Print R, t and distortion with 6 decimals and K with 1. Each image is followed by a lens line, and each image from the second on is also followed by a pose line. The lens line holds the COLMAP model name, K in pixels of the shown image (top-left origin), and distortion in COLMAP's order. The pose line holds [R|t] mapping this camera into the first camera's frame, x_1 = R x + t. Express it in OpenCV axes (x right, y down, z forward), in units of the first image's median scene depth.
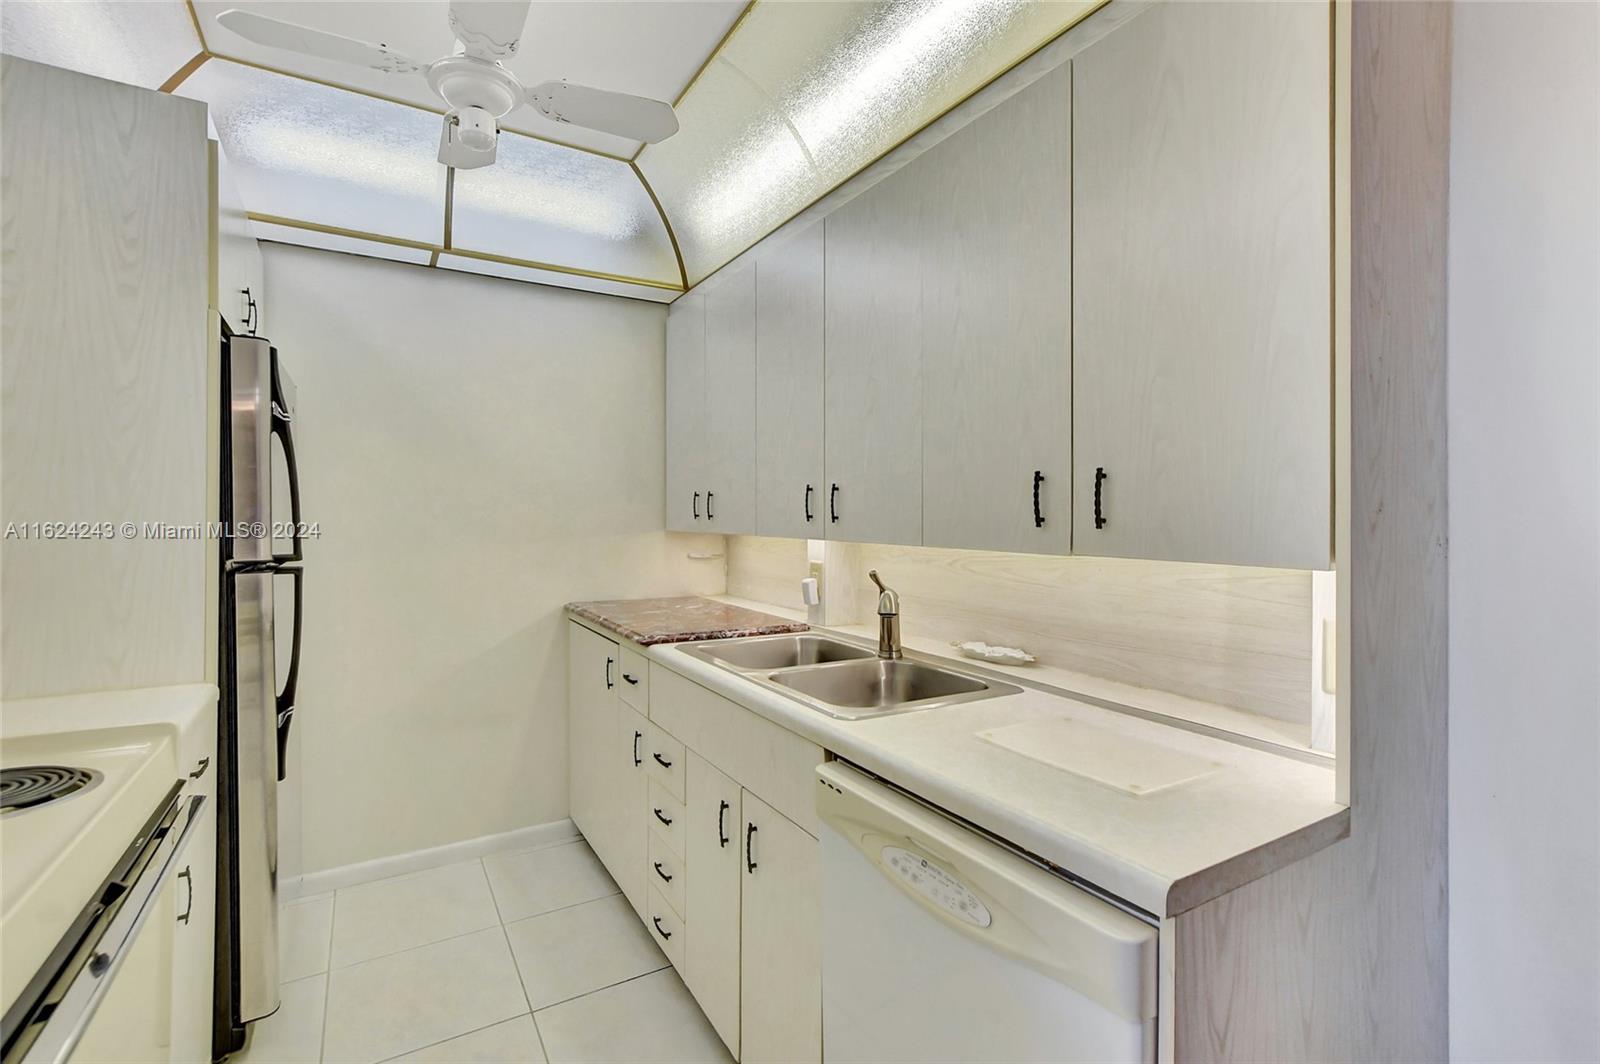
lens RADIAL K [[709.9, 0, 789.9], [0, 709.9, 518.6], [0, 0, 1]] dist [-0.011699, -0.000207]
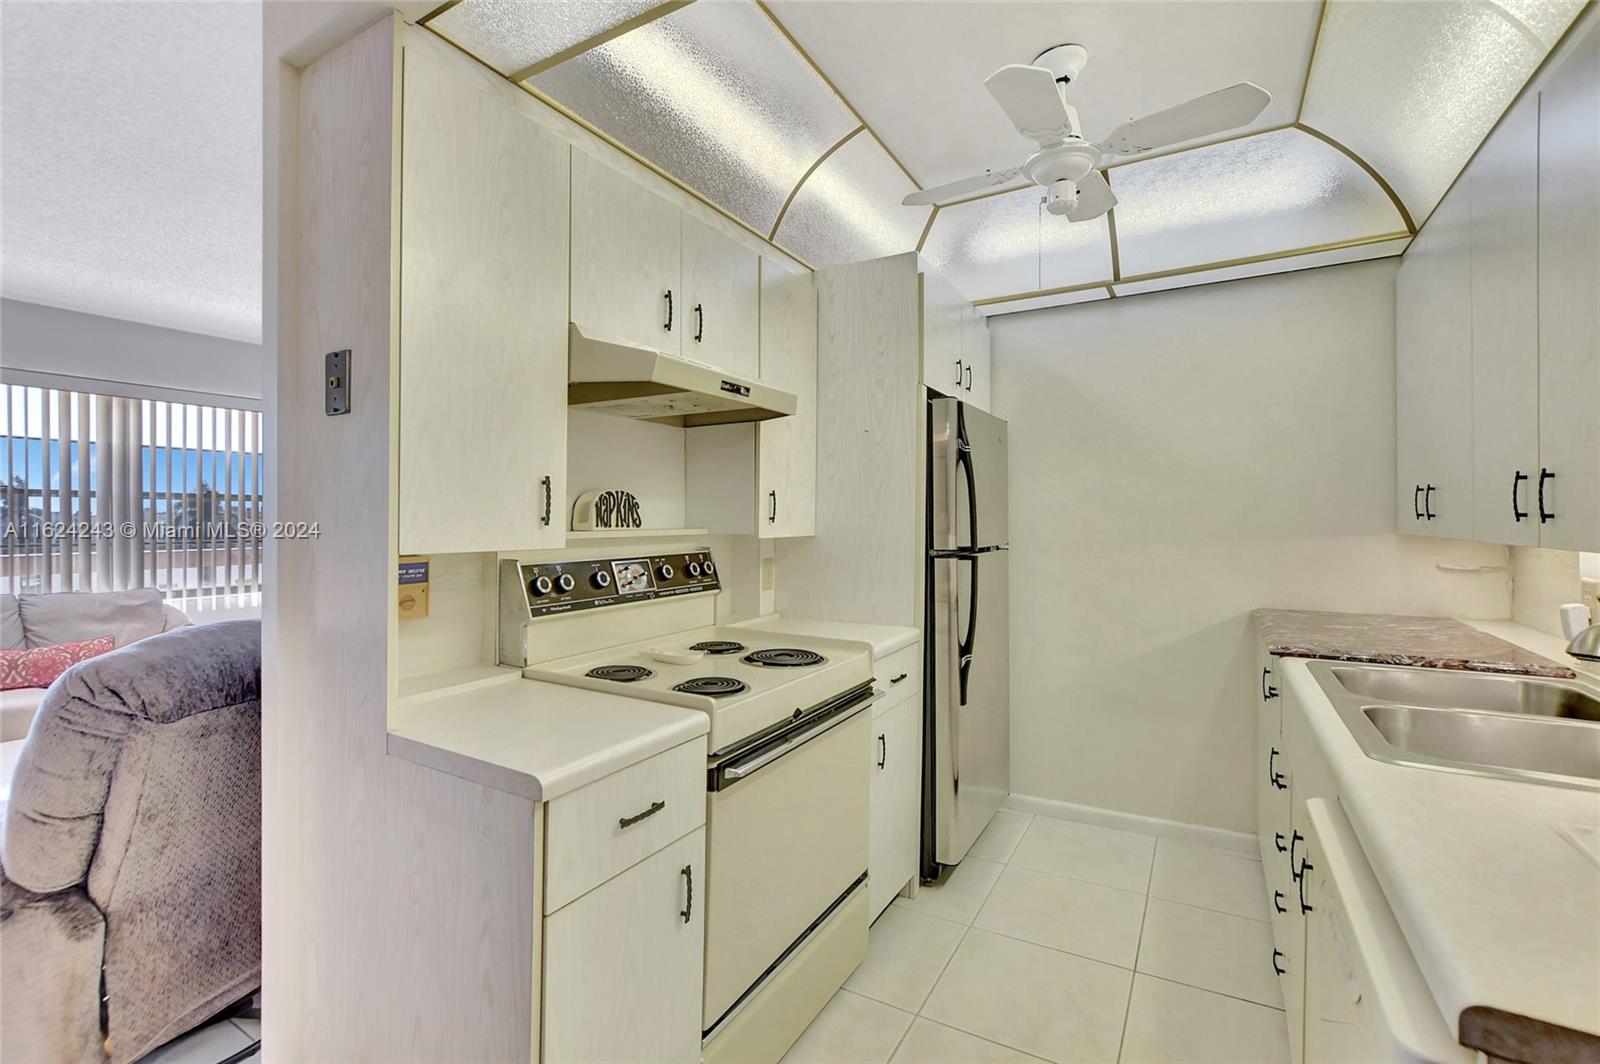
lens RADIAL K [[709.9, 0, 806.2], [0, 709.9, 525.6], [0, 0, 1]] dist [-0.011699, -0.000207]
pose [[0.497055, -0.000722, -0.867719, 0.332348], [0.005250, 0.999984, 0.002175, 0.003802], [0.867703, -0.005636, 0.497050, 0.012878]]
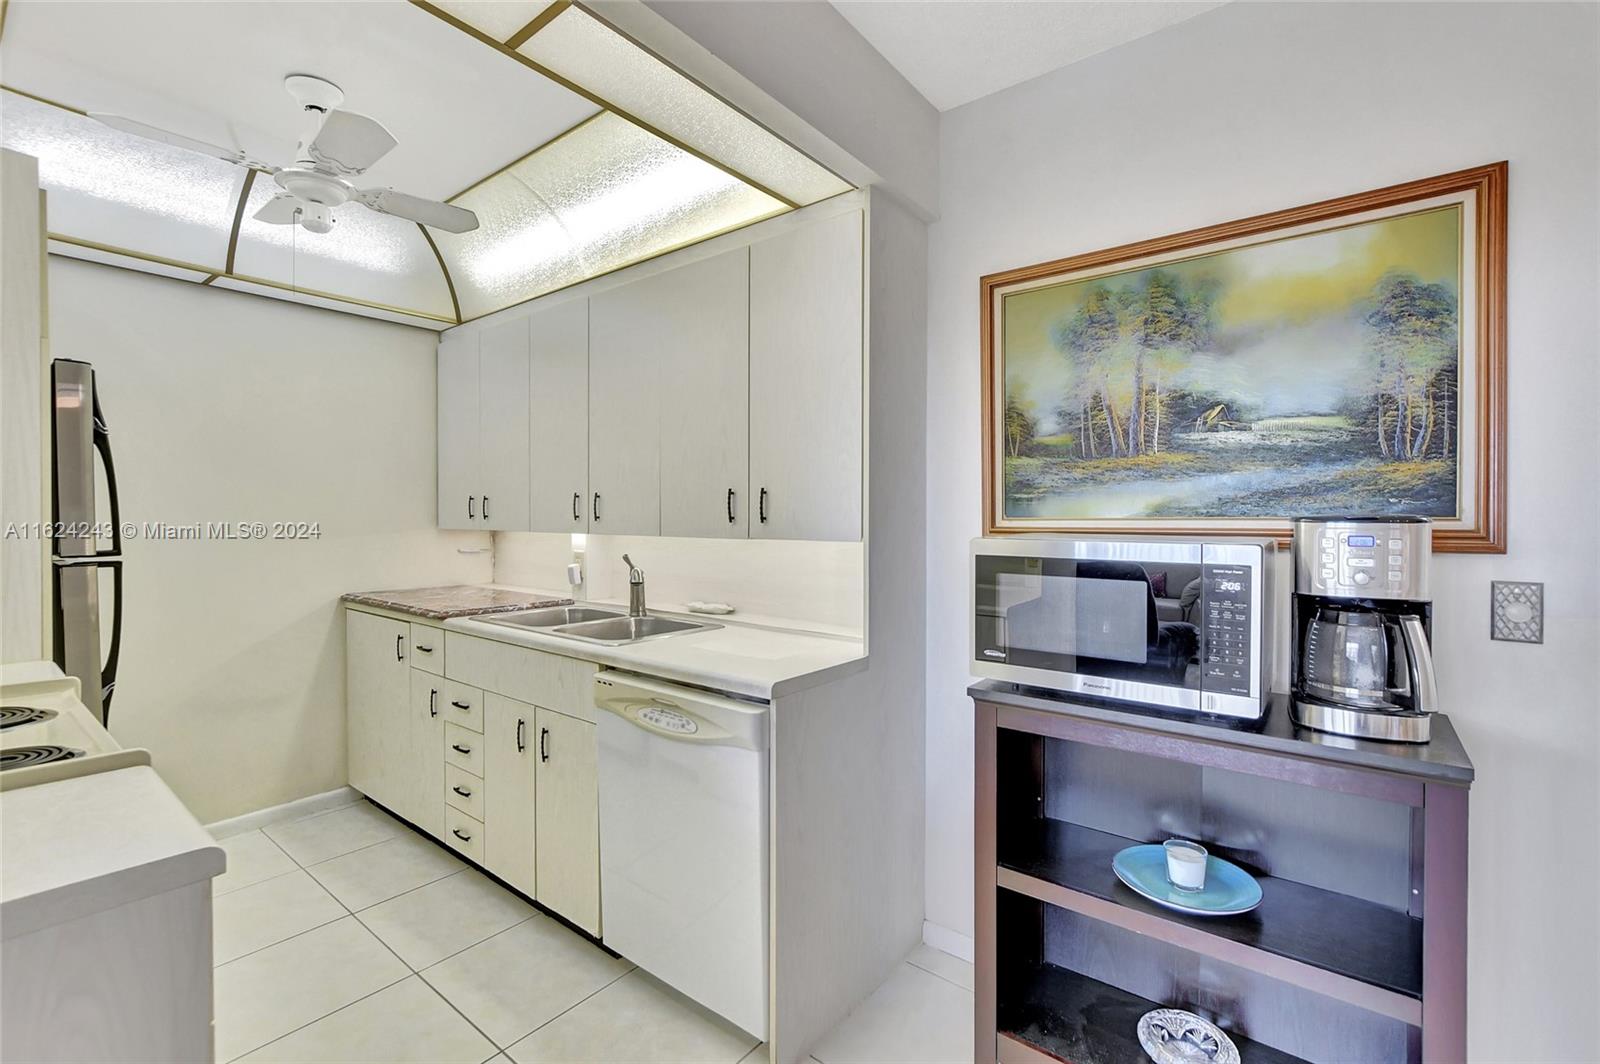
lens RADIAL K [[709.9, 0, 782.5], [0, 709.9, 518.8], [0, 0, 1]] dist [-0.011699, -0.000207]
pose [[0.937707, -0.004549, 0.347396, -0.081169], [0.003396, 0.999987, 0.003929, -0.002223], [-0.347410, -0.002505, 0.937710, -0.438779]]
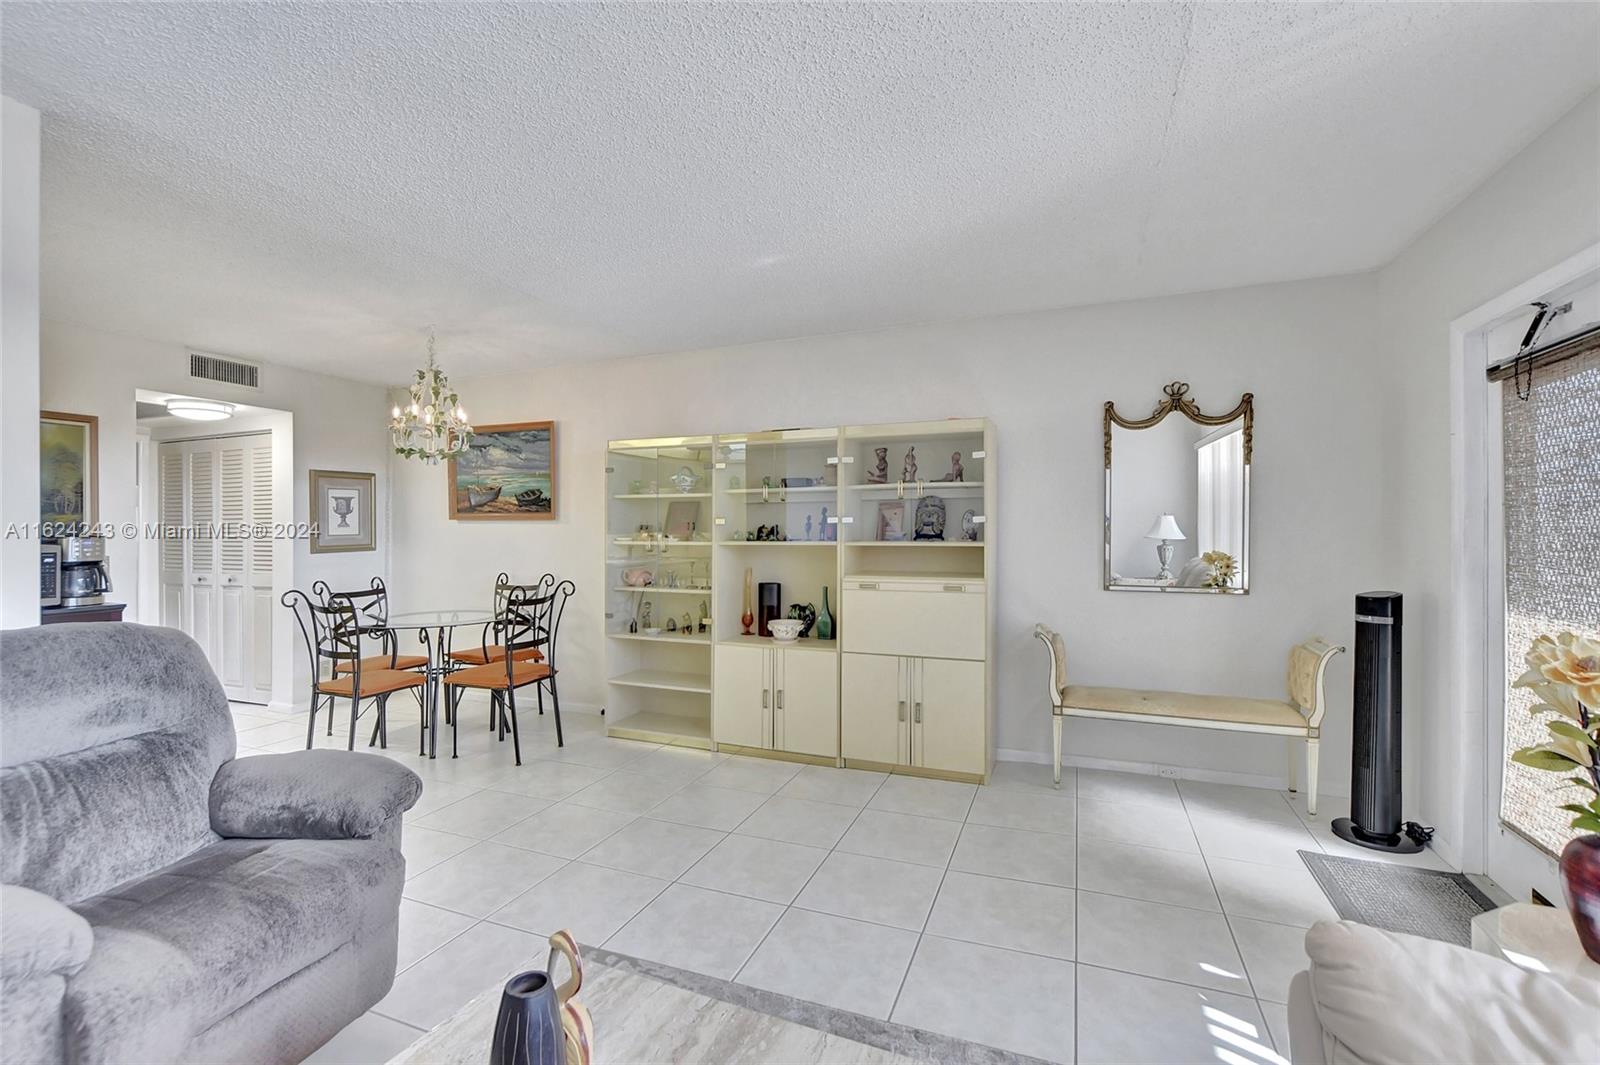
lens RADIAL K [[709.9, 0, 803.0], [0, 709.9, 528.1], [0, 0, 1]] dist [-0.011699, -0.000207]
pose [[-0.622593, -0.003581, 0.782537, -2.276238], [-0.000353, 0.999991, 0.004296, -0.030084], [-0.782546, 0.002398, -0.622589, -0.378123]]
